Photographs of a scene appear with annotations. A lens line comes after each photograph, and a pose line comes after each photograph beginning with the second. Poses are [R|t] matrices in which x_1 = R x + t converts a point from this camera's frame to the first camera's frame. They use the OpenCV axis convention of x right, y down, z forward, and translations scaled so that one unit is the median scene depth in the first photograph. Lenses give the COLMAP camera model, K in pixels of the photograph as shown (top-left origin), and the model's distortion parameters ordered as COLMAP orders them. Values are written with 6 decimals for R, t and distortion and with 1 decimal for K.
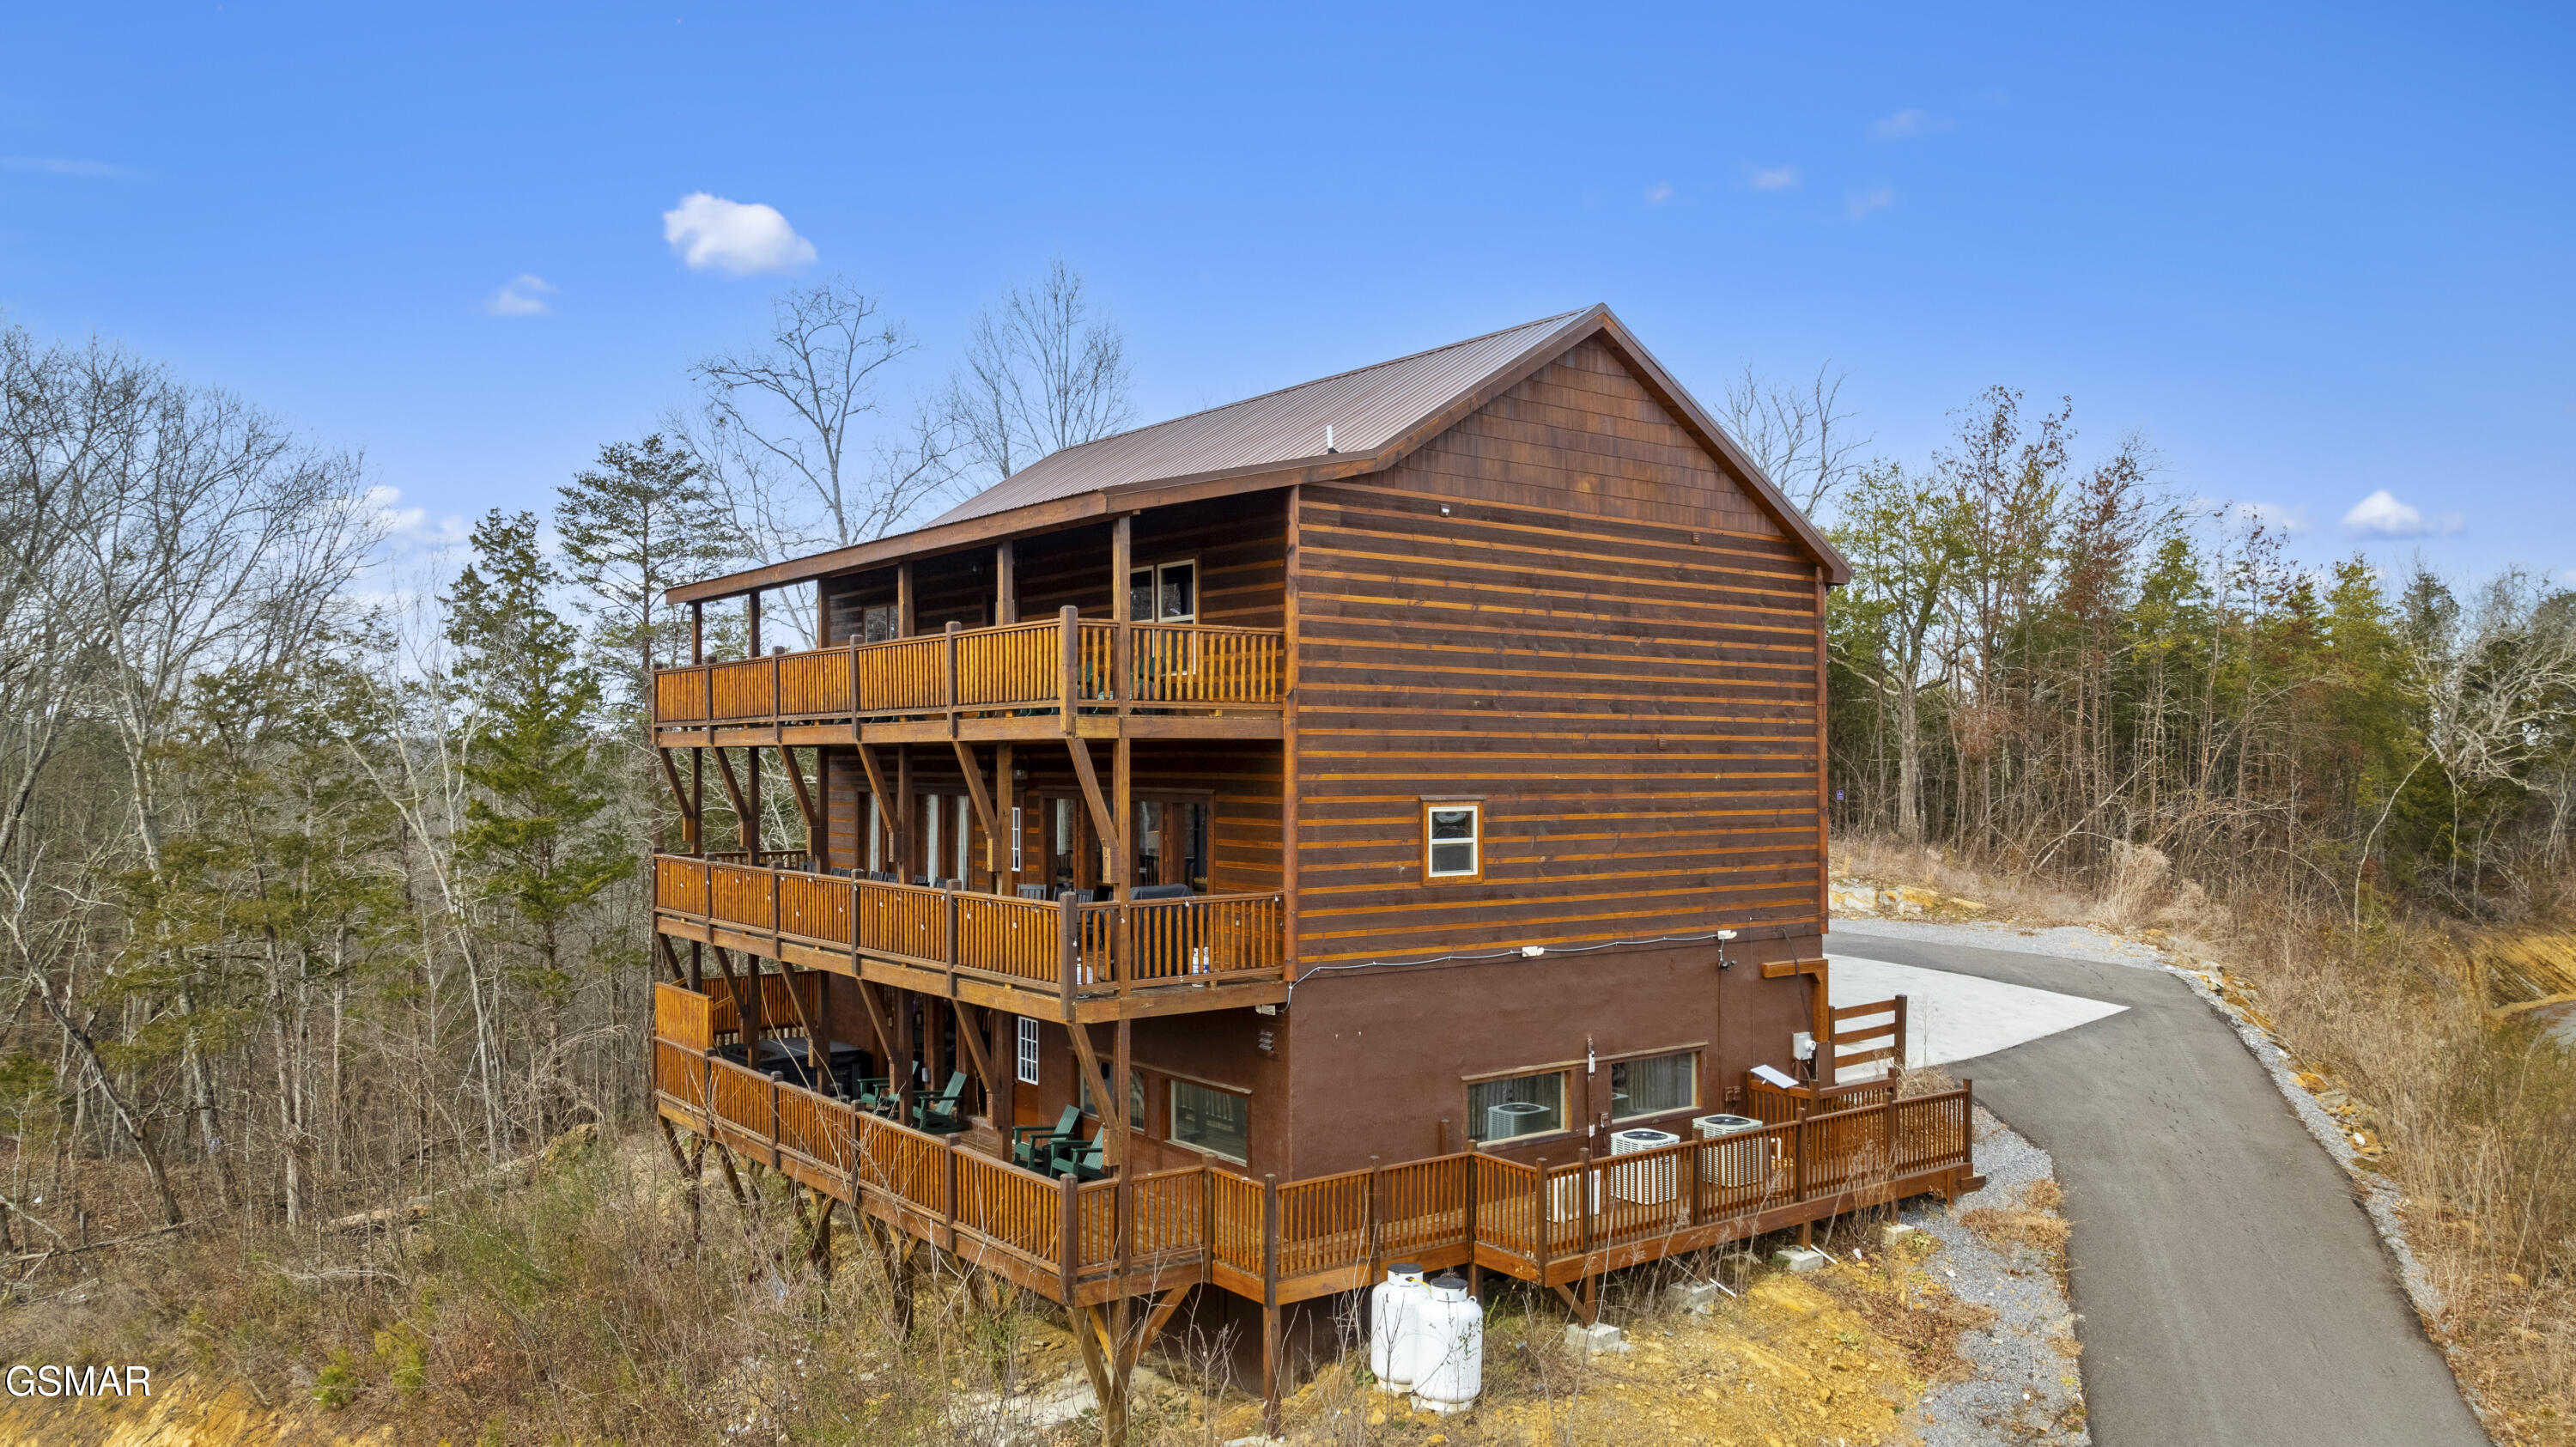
lens RADIAL K [[1800.7, 0, 1292.8], [0, 1800.7, 716.3], [0, 0, 1]] dist [-0.009535, -0.002446]
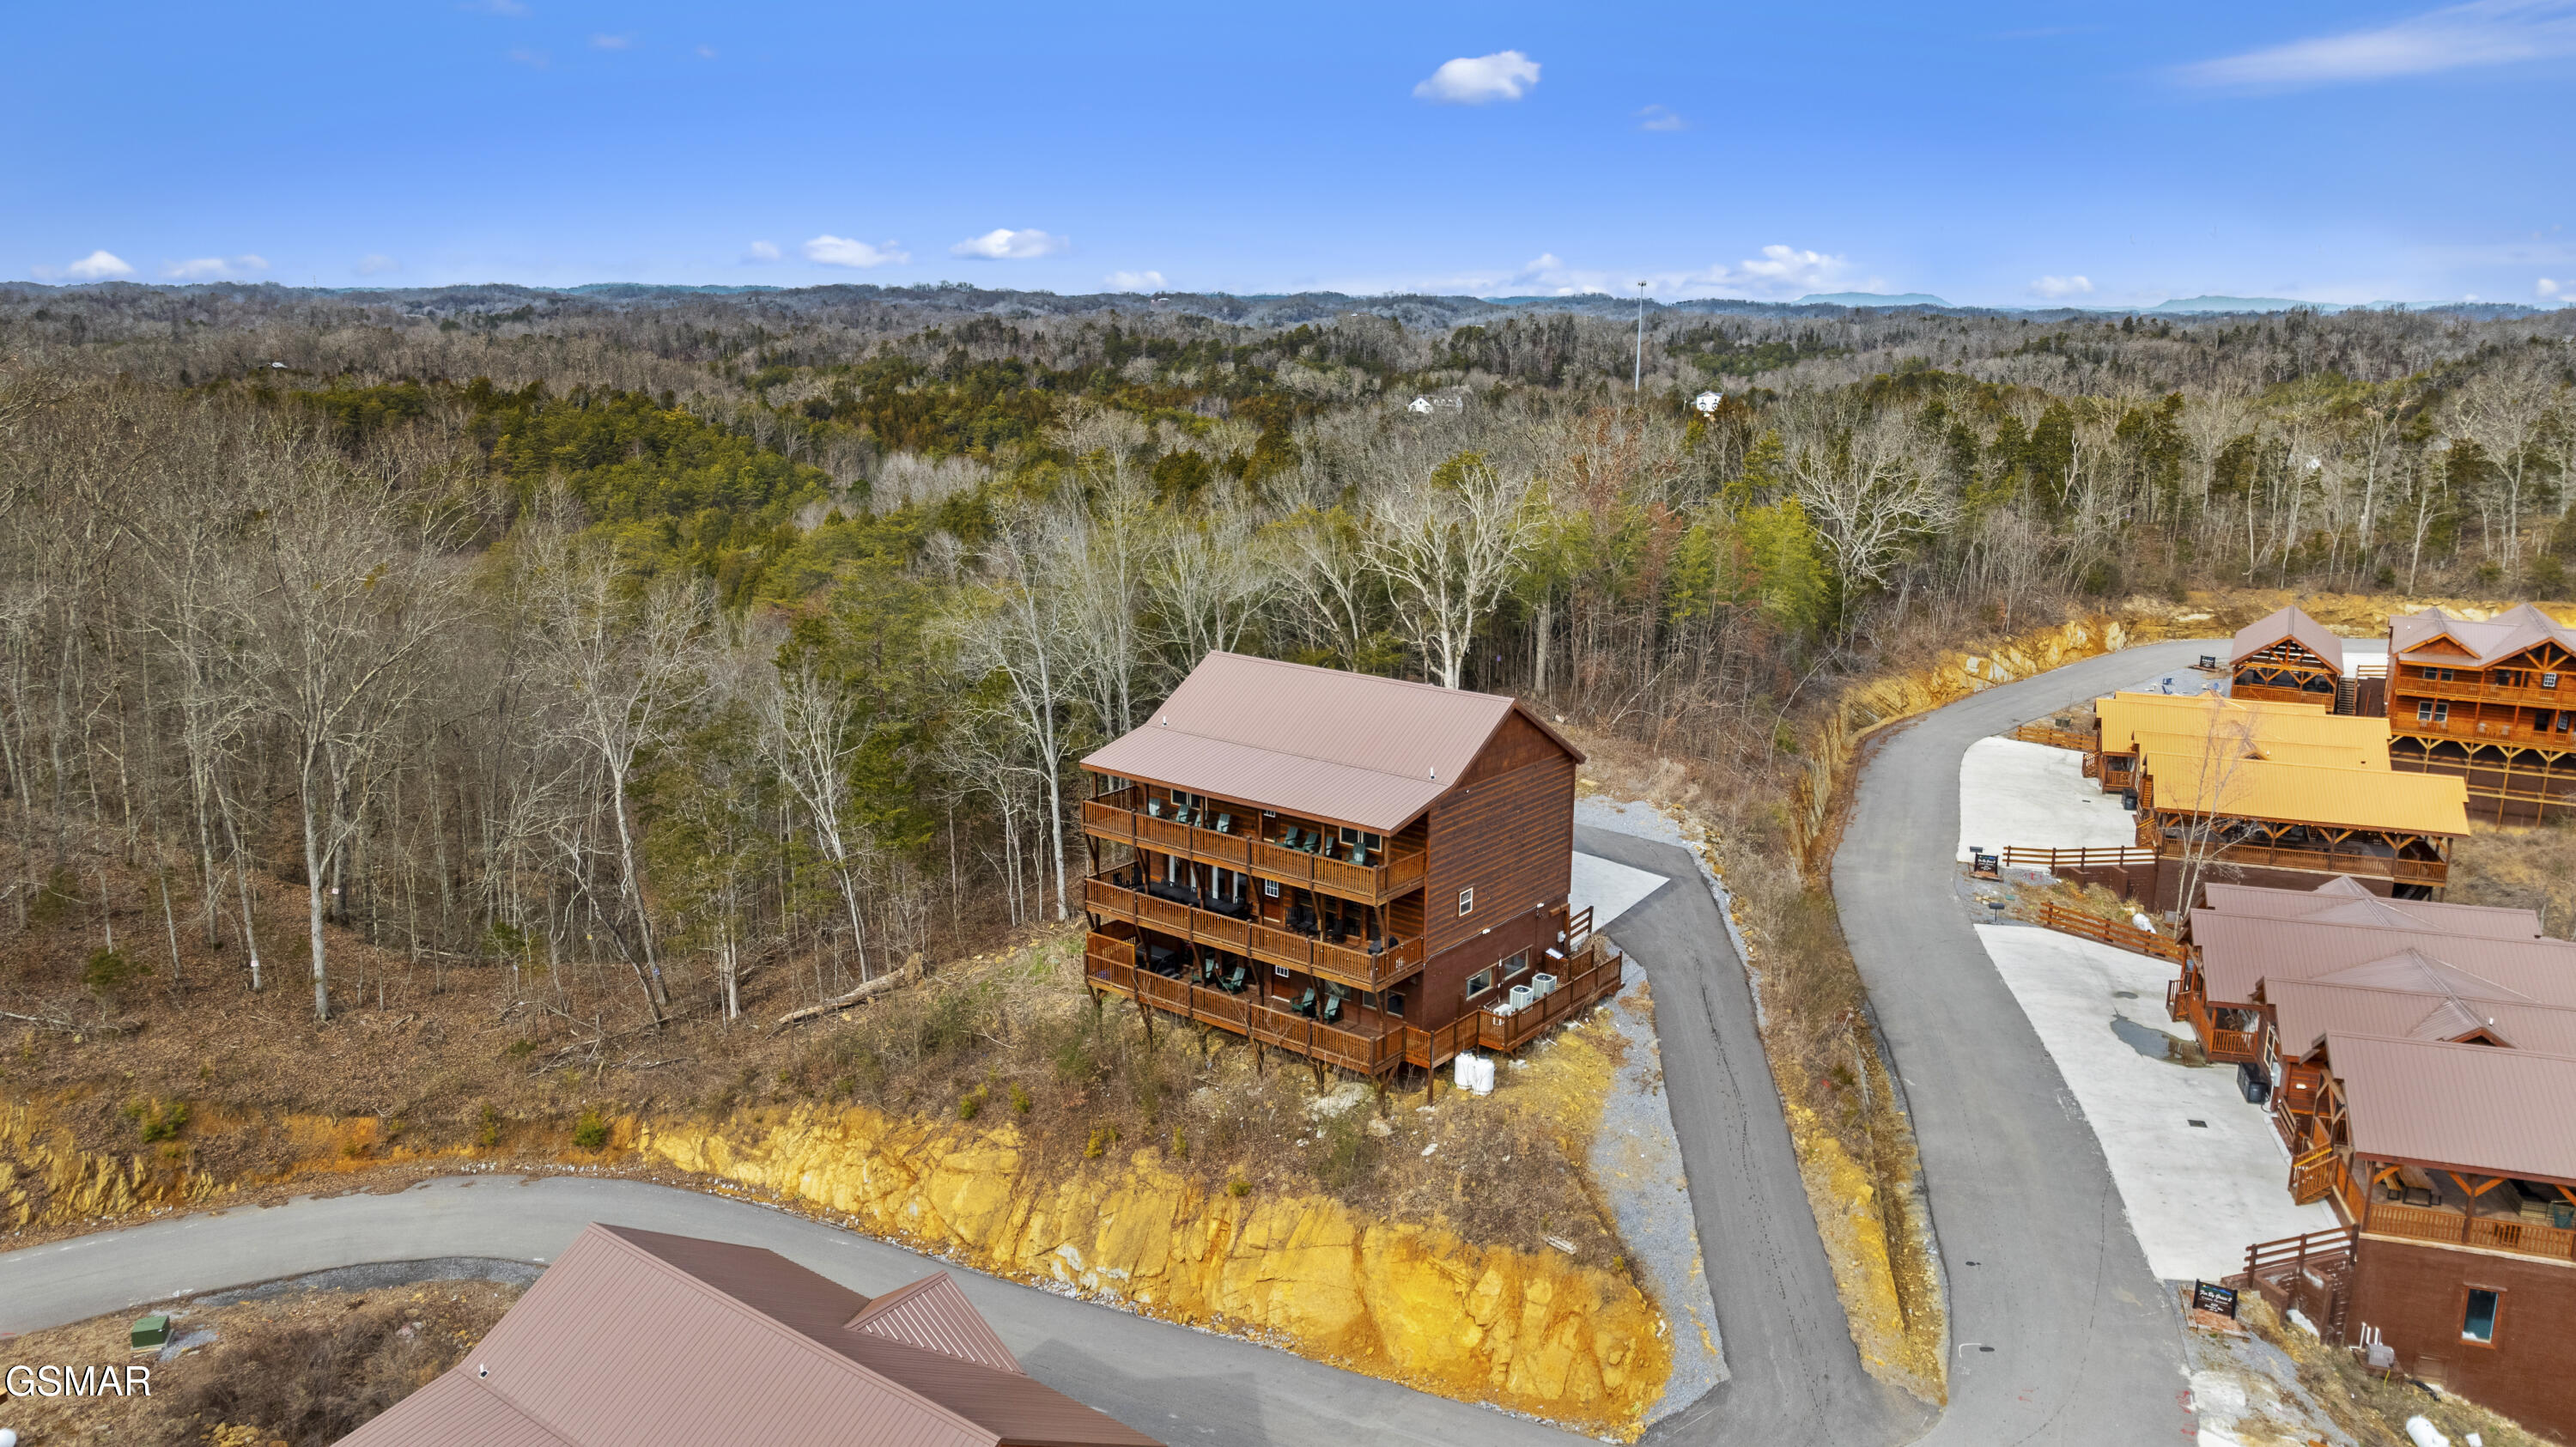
lens RADIAL K [[1800.7, 0, 1285.7], [0, 1800.7, 722.1], [0, 0, 1]] dist [-0.009535, -0.002446]
pose [[0.968154, -0.049464, 0.245422, -0.850932], [-0.013747, 0.968306, 0.249389, -0.889544], [-0.249979, -0.244821, 0.936789, -1.490007]]
